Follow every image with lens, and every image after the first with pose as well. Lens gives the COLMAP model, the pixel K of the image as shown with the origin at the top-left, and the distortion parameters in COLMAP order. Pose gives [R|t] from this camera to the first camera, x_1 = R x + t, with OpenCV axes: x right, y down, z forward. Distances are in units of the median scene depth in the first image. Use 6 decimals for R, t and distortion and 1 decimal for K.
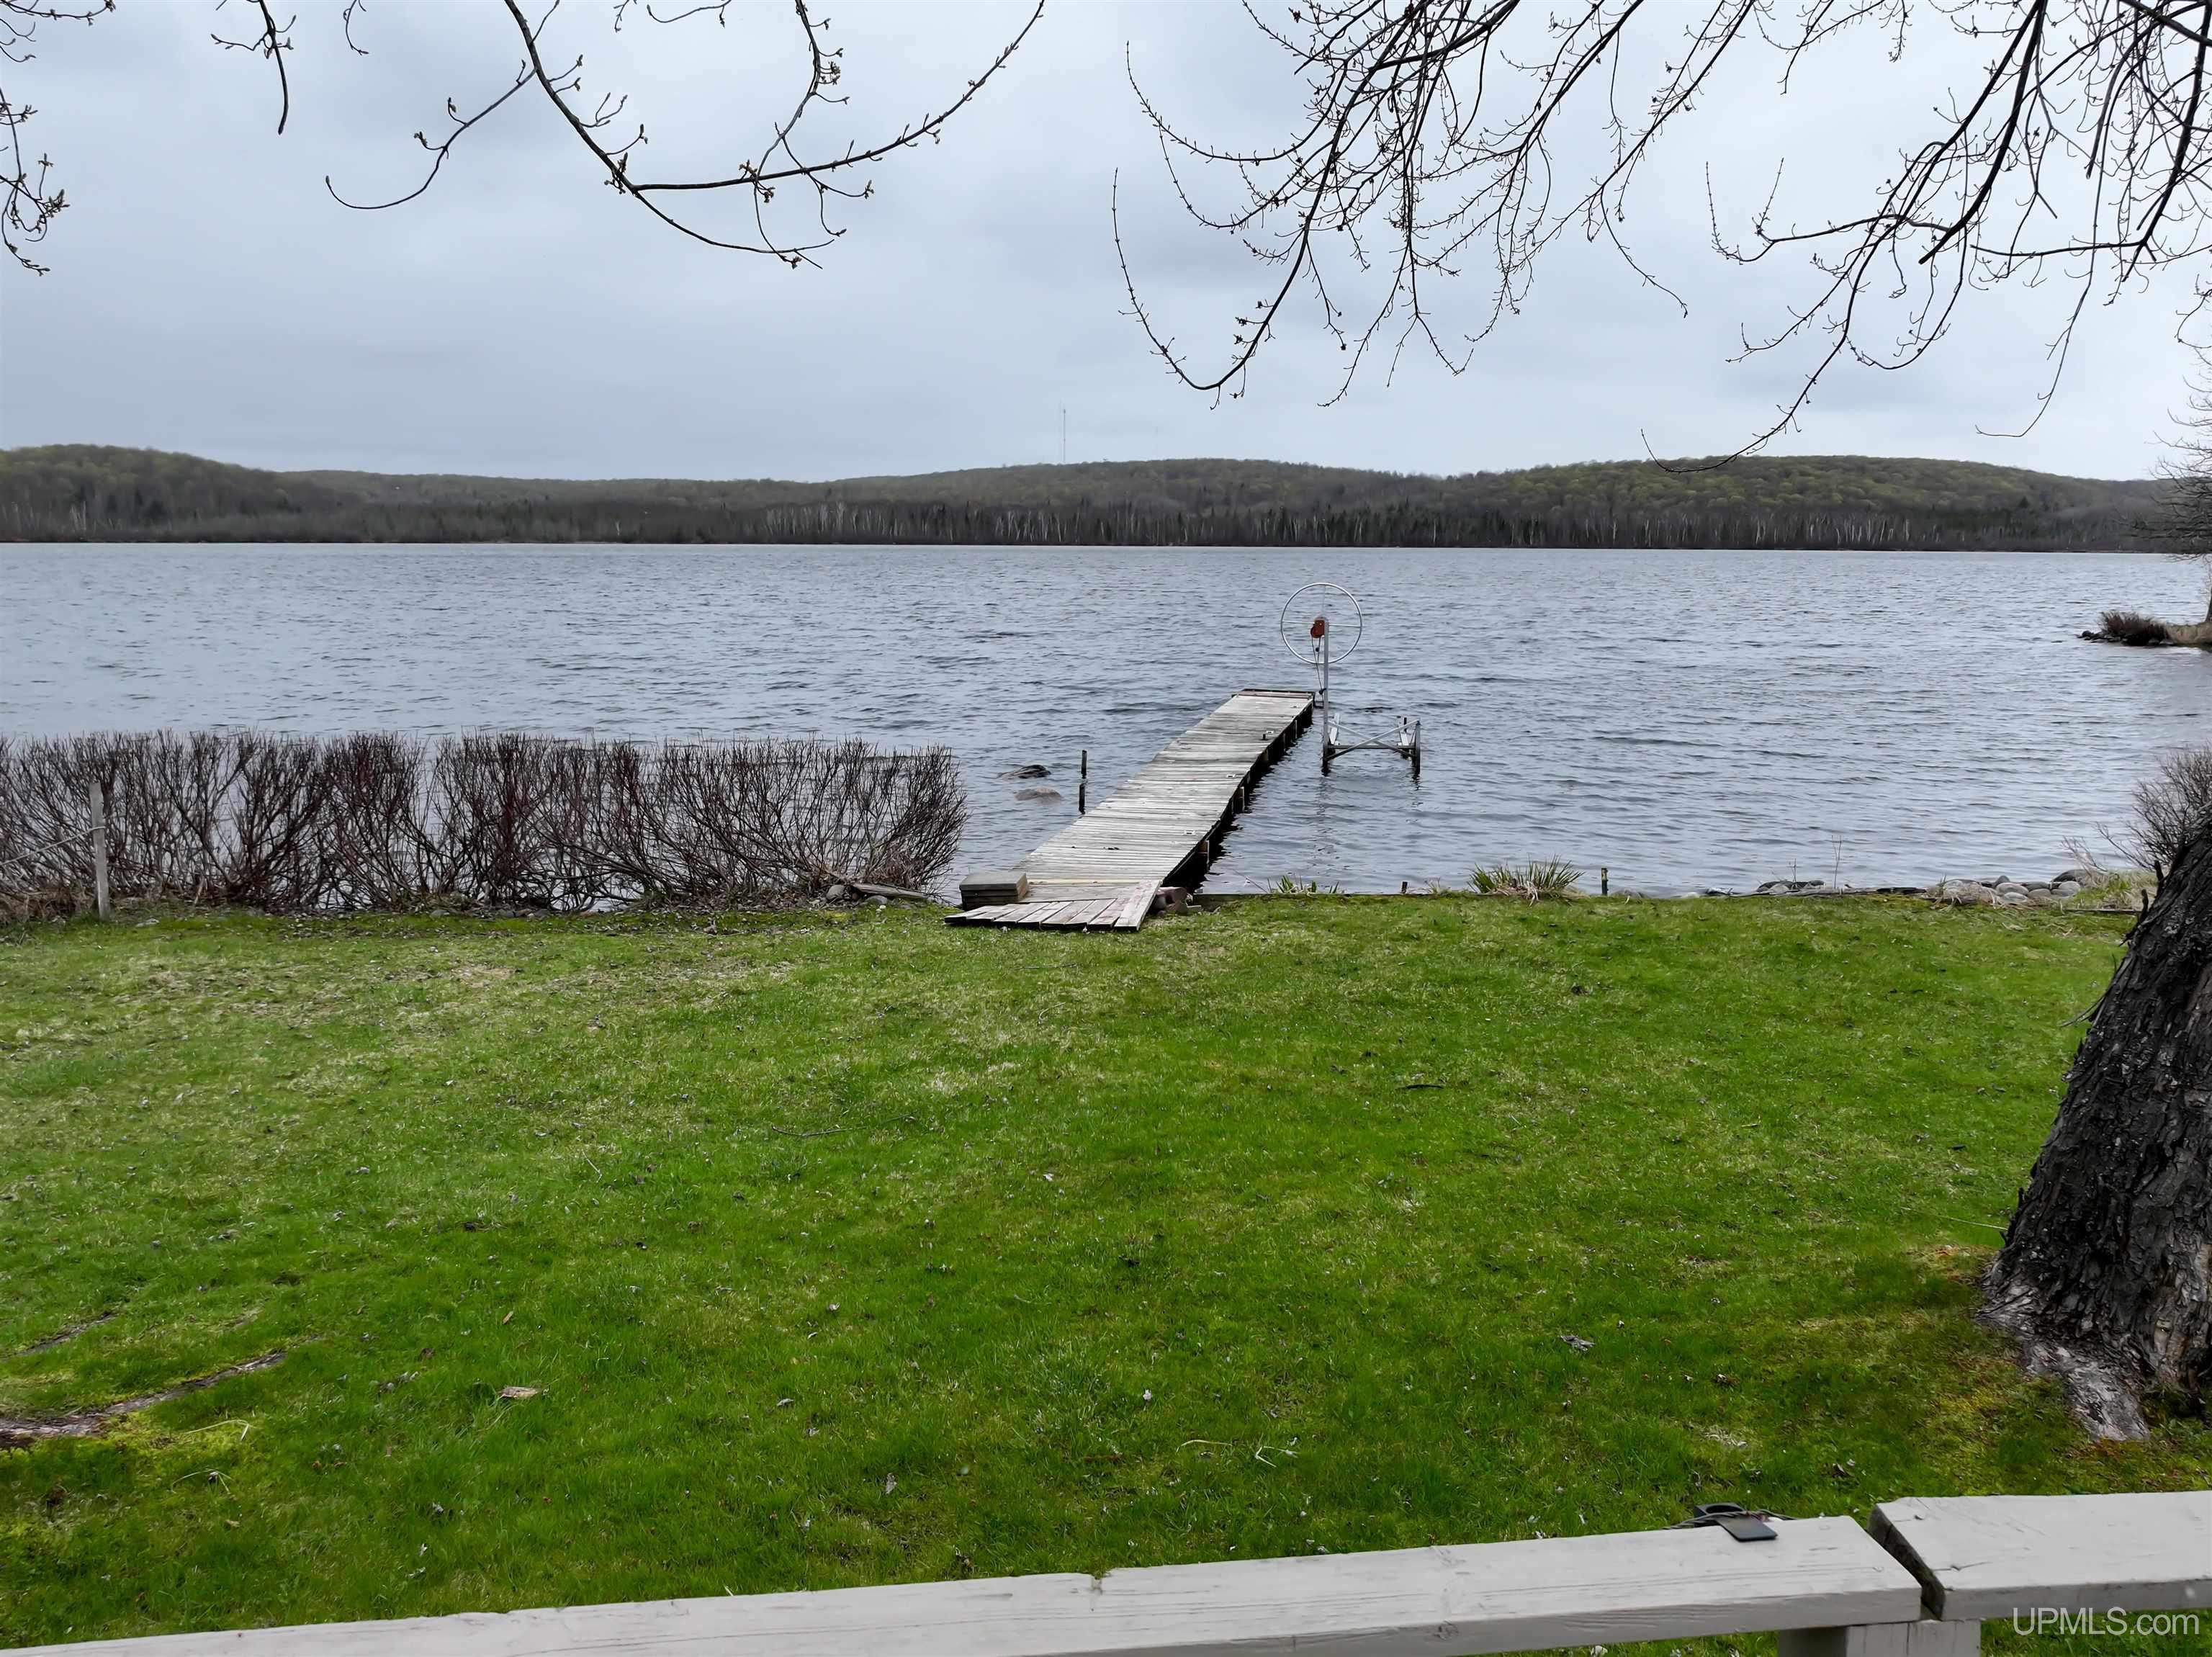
lens RADIAL K [[1800.7, 0, 1100.7], [0, 1800.7, 828.3], [0, 0, 1]] dist [0.010130, -0.007442]
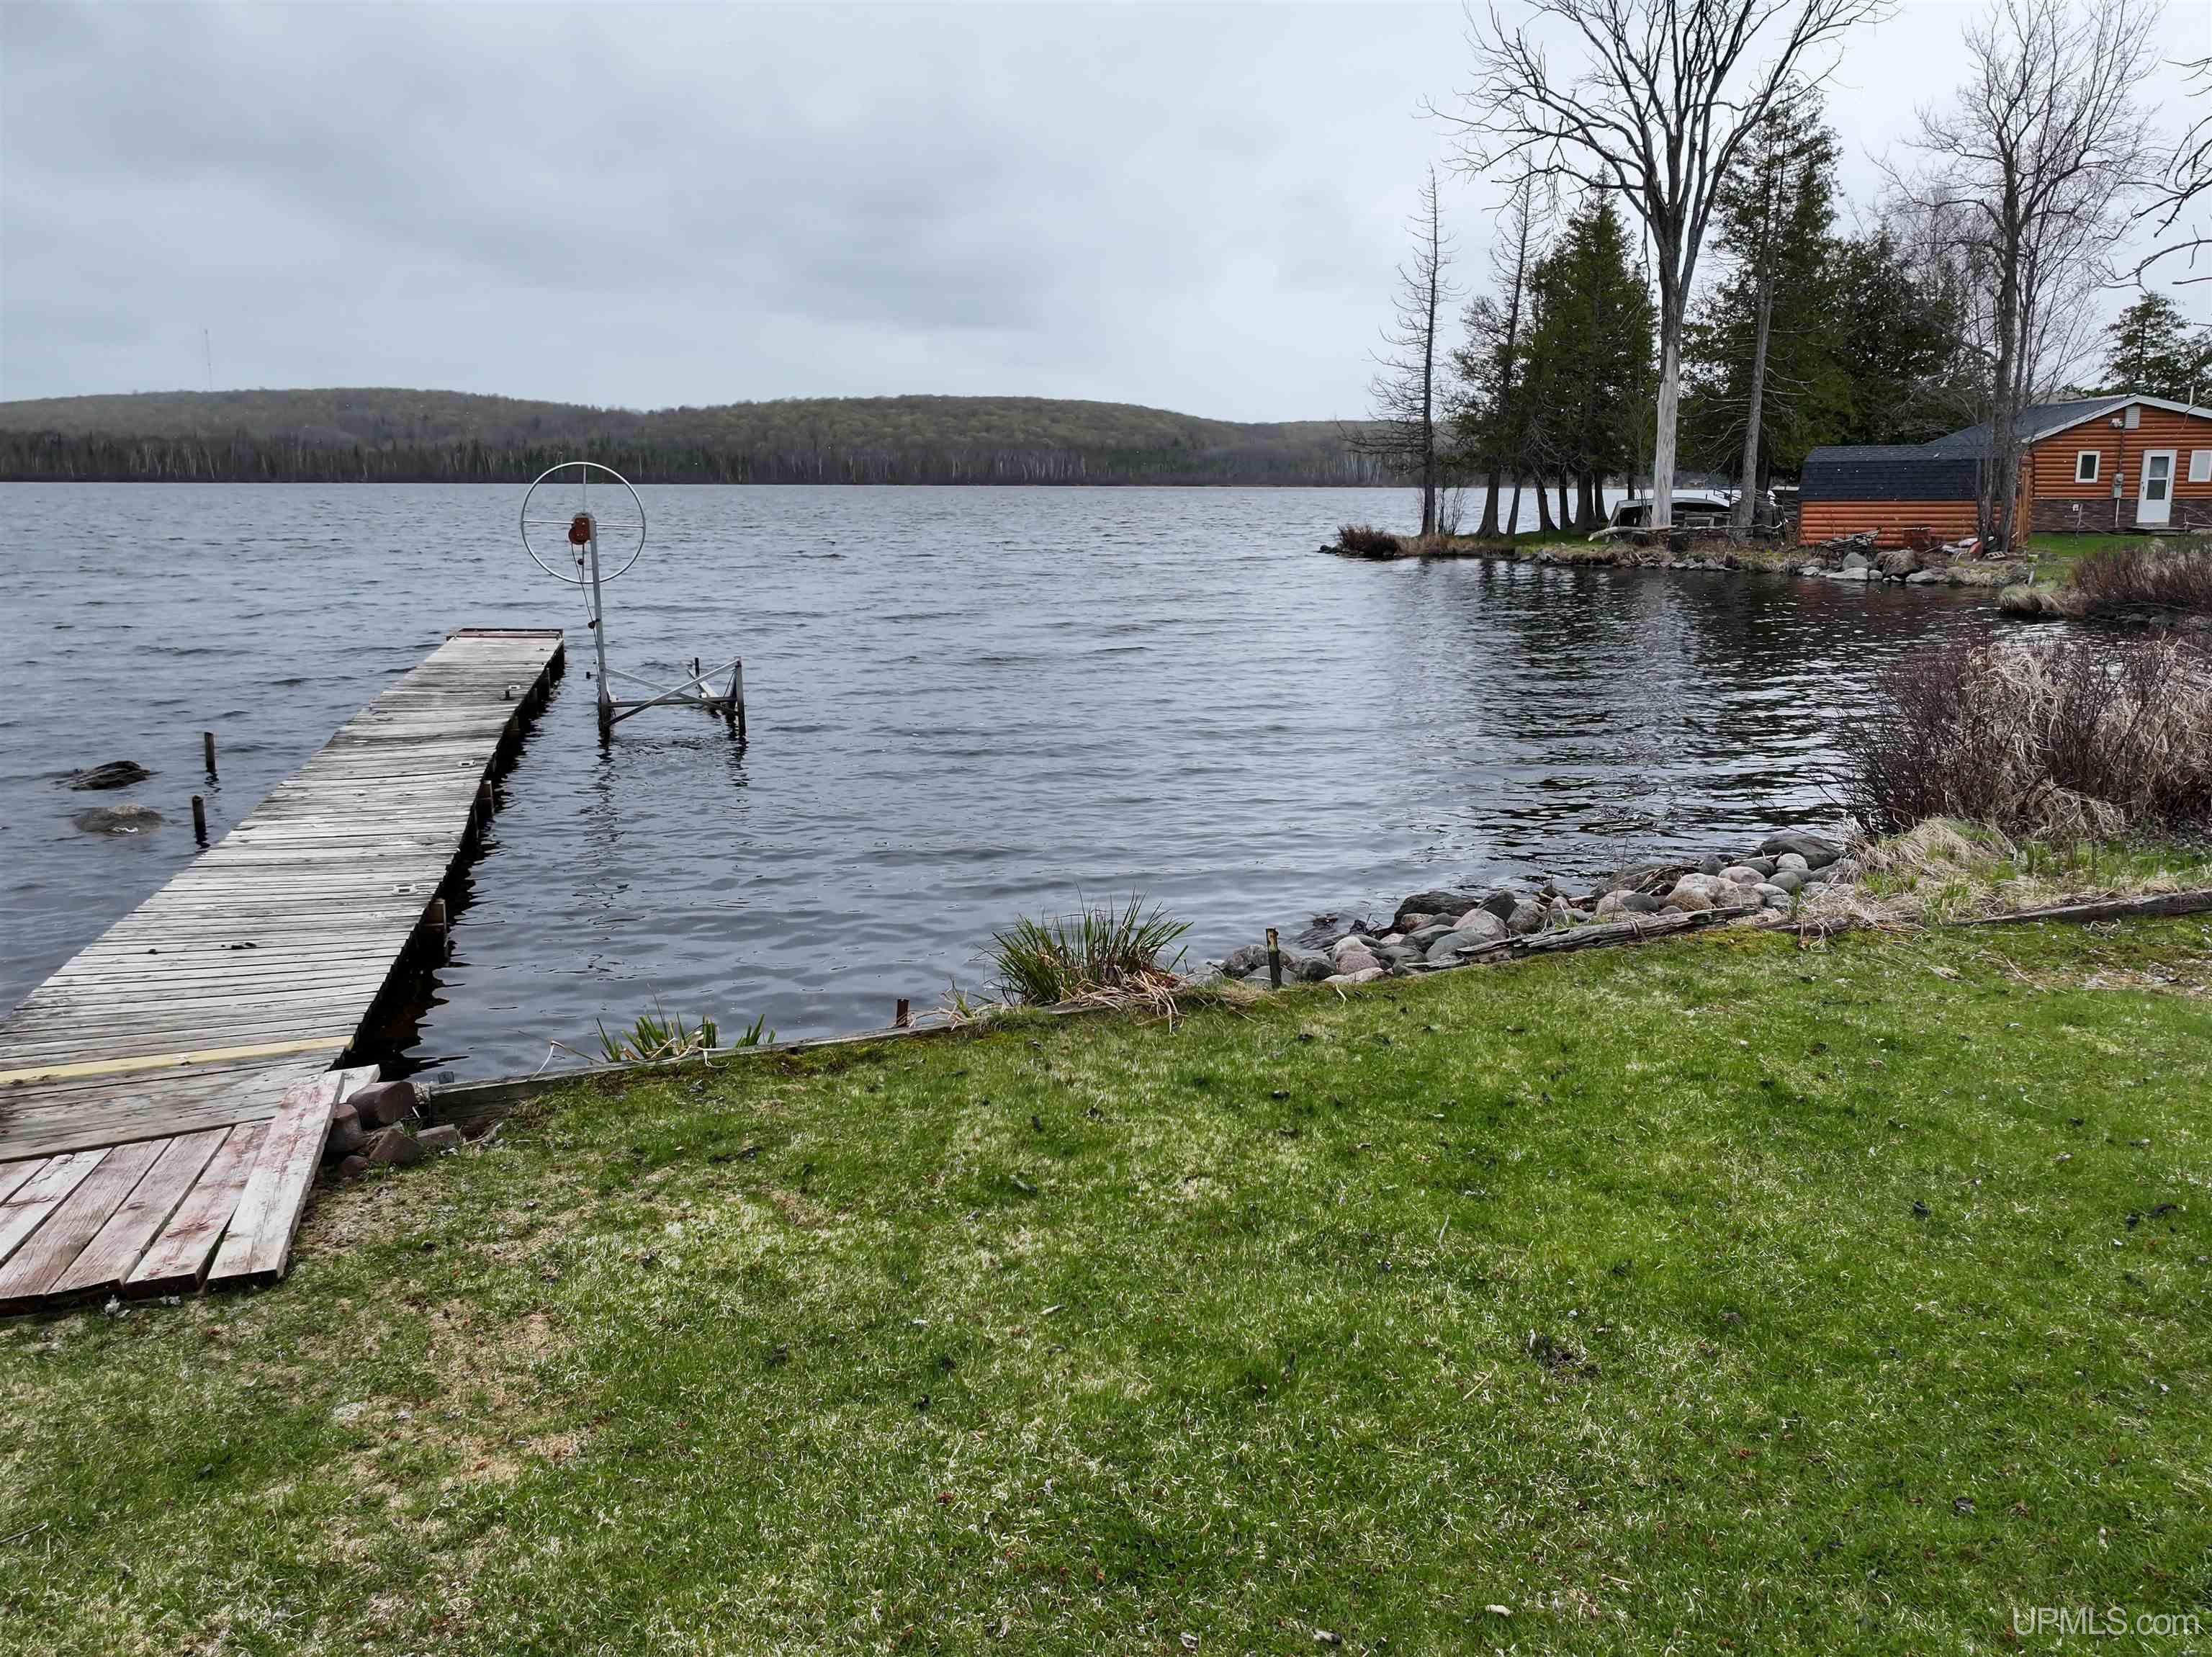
lens RADIAL K [[1800.7, 0, 1100.7], [0, 1800.7, 828.3], [0, 0, 1]] dist [0.010130, -0.007442]
pose [[0.910169, -0.081178, 0.406205, 0.012714], [0.067396, 0.996564, 0.048146, -0.016151], [-0.408718, -0.016444, 0.912513, 0.254006]]
